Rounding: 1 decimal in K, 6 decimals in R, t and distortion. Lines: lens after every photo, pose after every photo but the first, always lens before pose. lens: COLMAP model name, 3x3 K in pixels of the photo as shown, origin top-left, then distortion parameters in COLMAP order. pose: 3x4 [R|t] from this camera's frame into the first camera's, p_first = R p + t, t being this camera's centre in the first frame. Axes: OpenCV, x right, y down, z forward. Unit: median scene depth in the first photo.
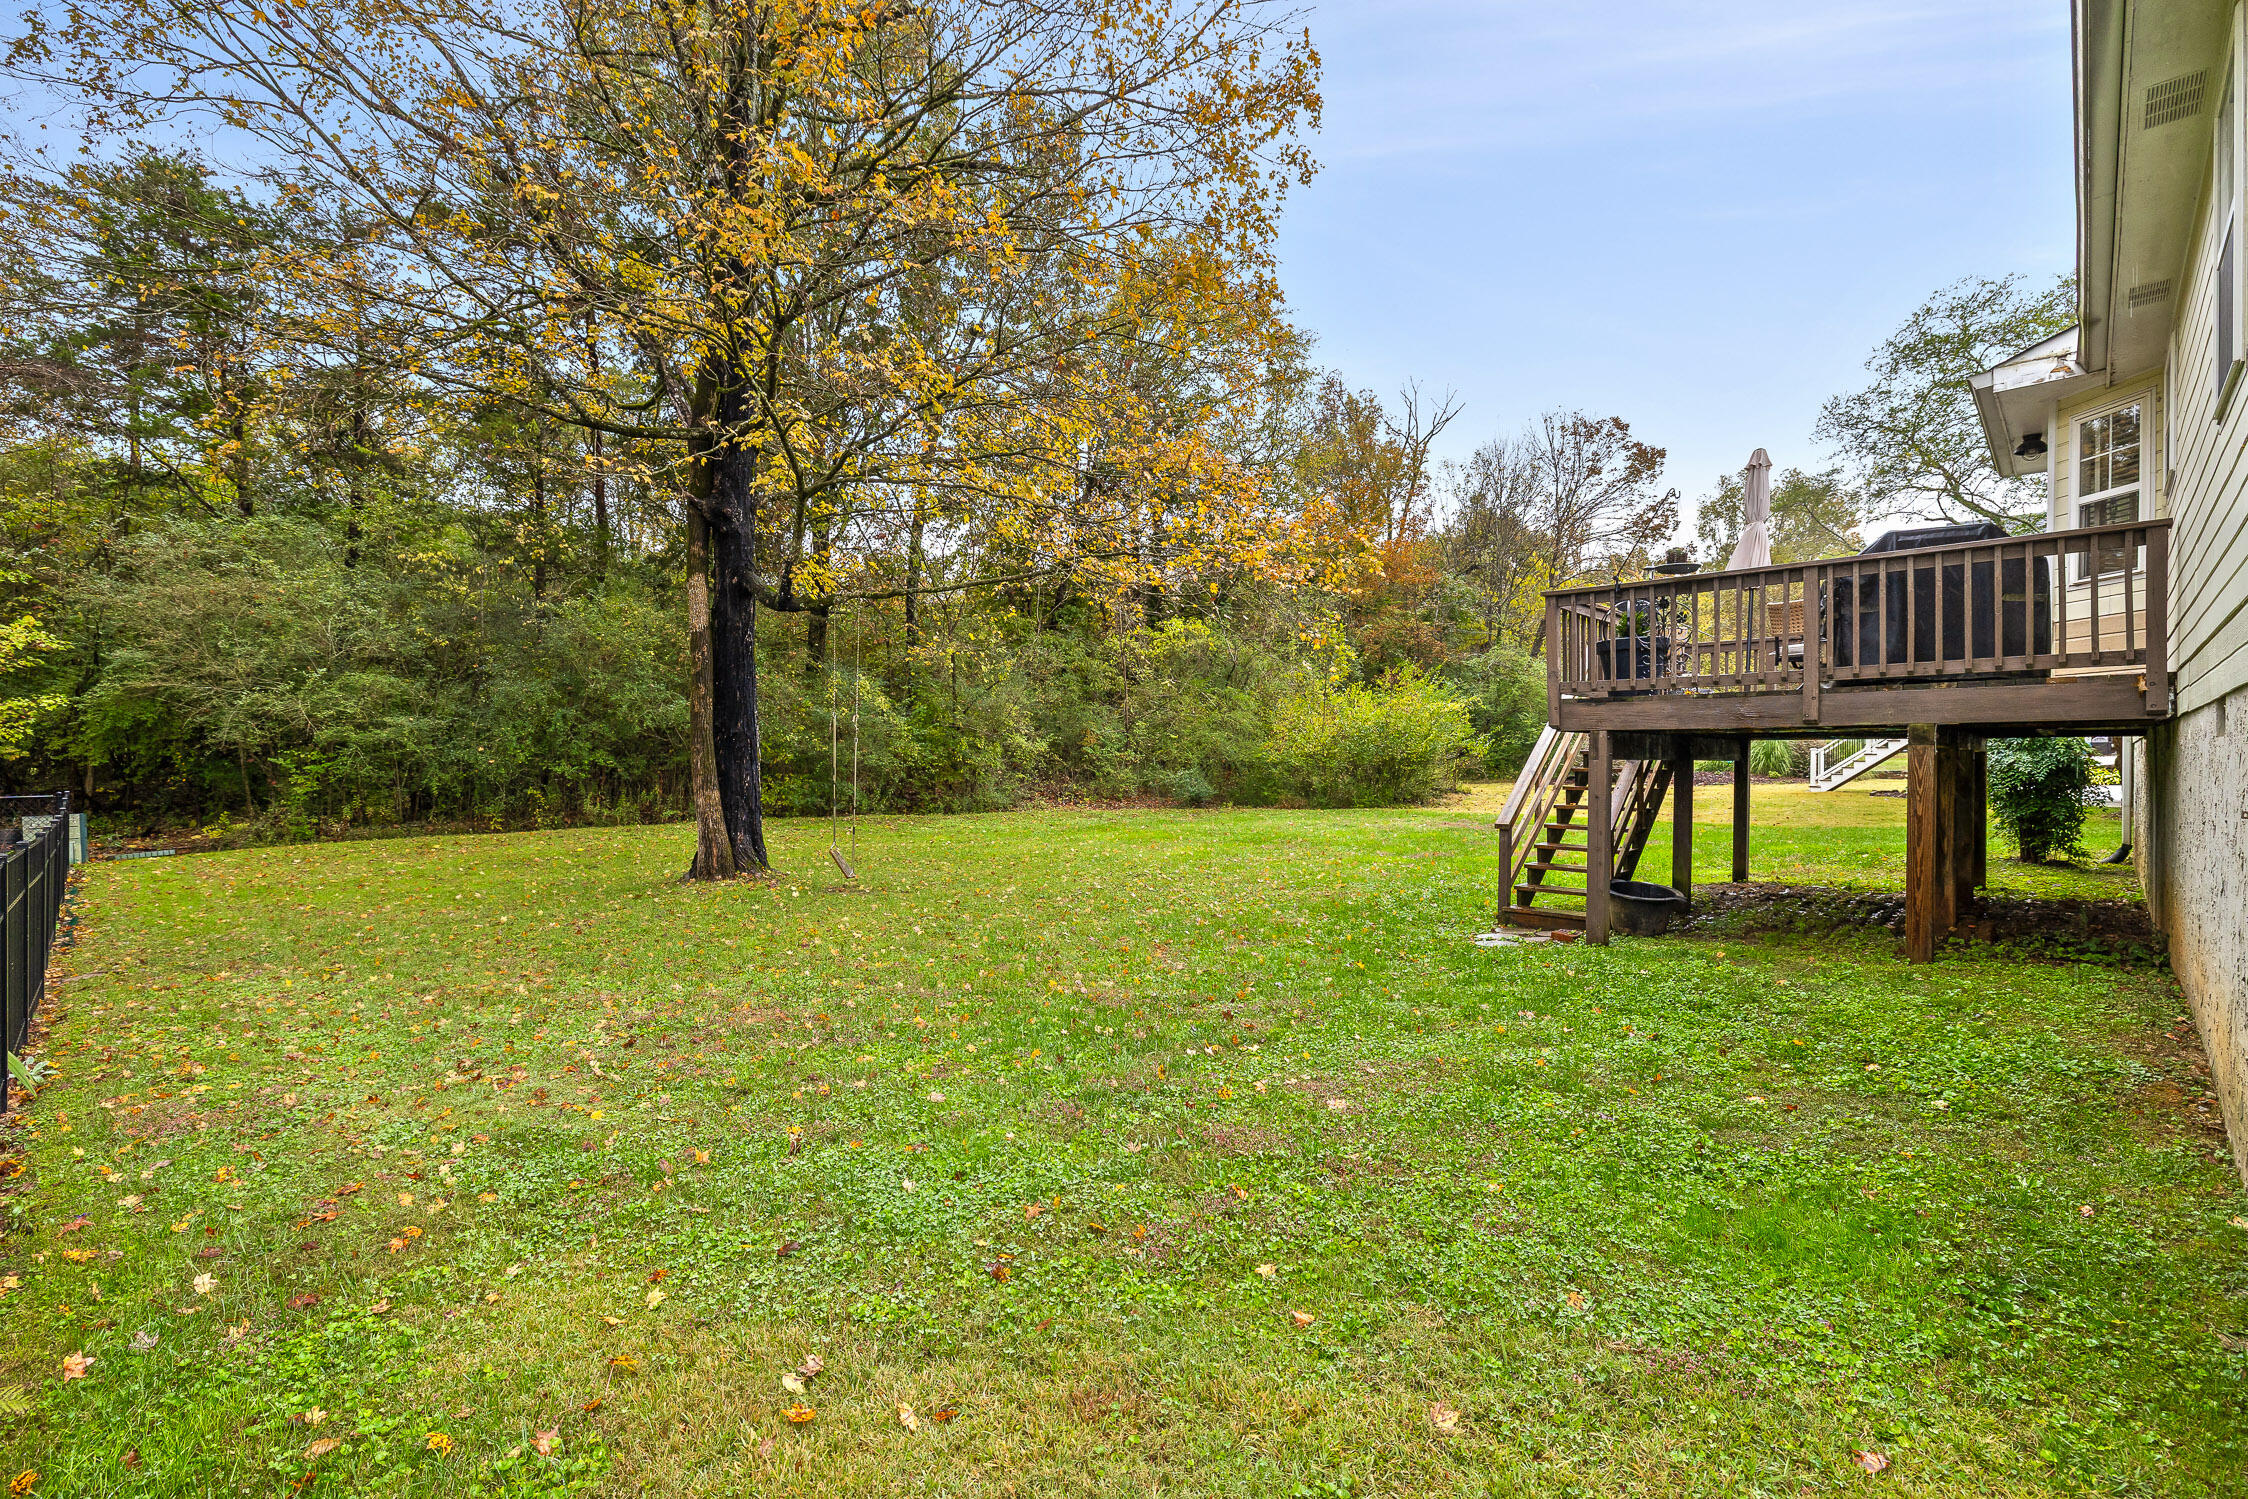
lens RADIAL K [[1043.8, 0, 1130.4], [0, 1043.8, 758.9], [0, 0, 1]] dist [-0.000934, -0.000087]
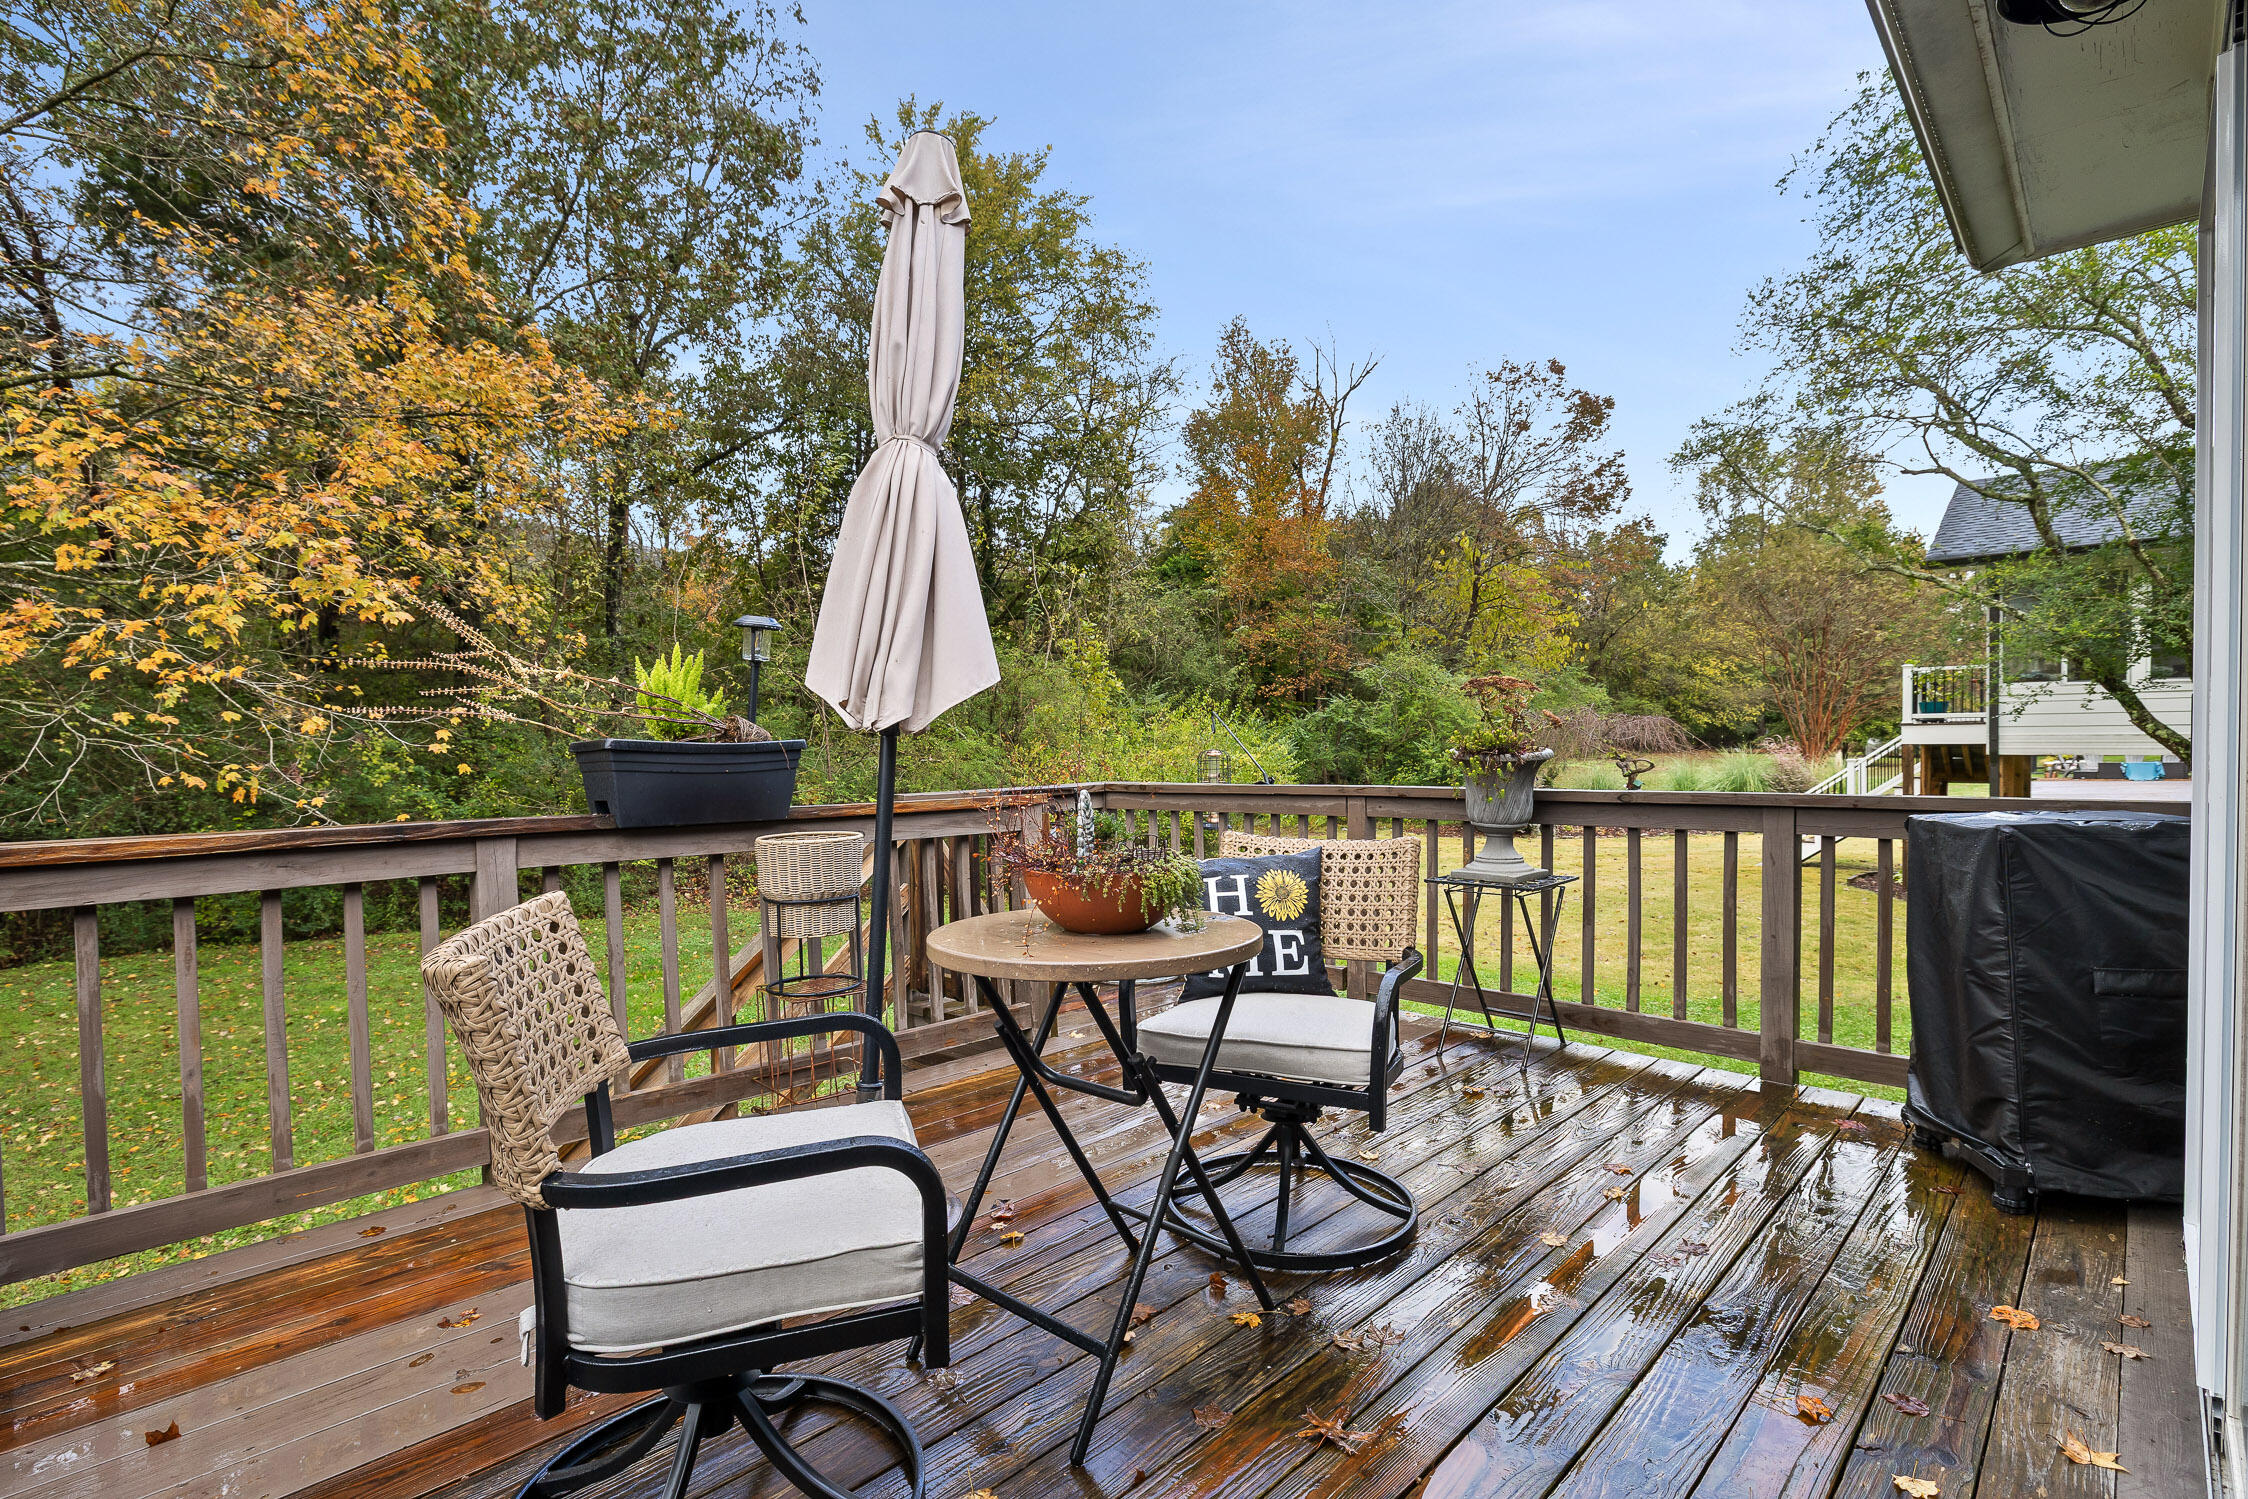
lens RADIAL K [[1043.8, 0, 1117.4], [0, 1043.8, 747.8], [0, 0, 1]] dist [-0.000934, -0.000087]
pose [[0.998872, -0.004643, -0.047259, 0.173262], [0.004929, 0.999970, 0.005935, -0.038942], [0.047230, -0.006161, 0.998865, 0.193832]]
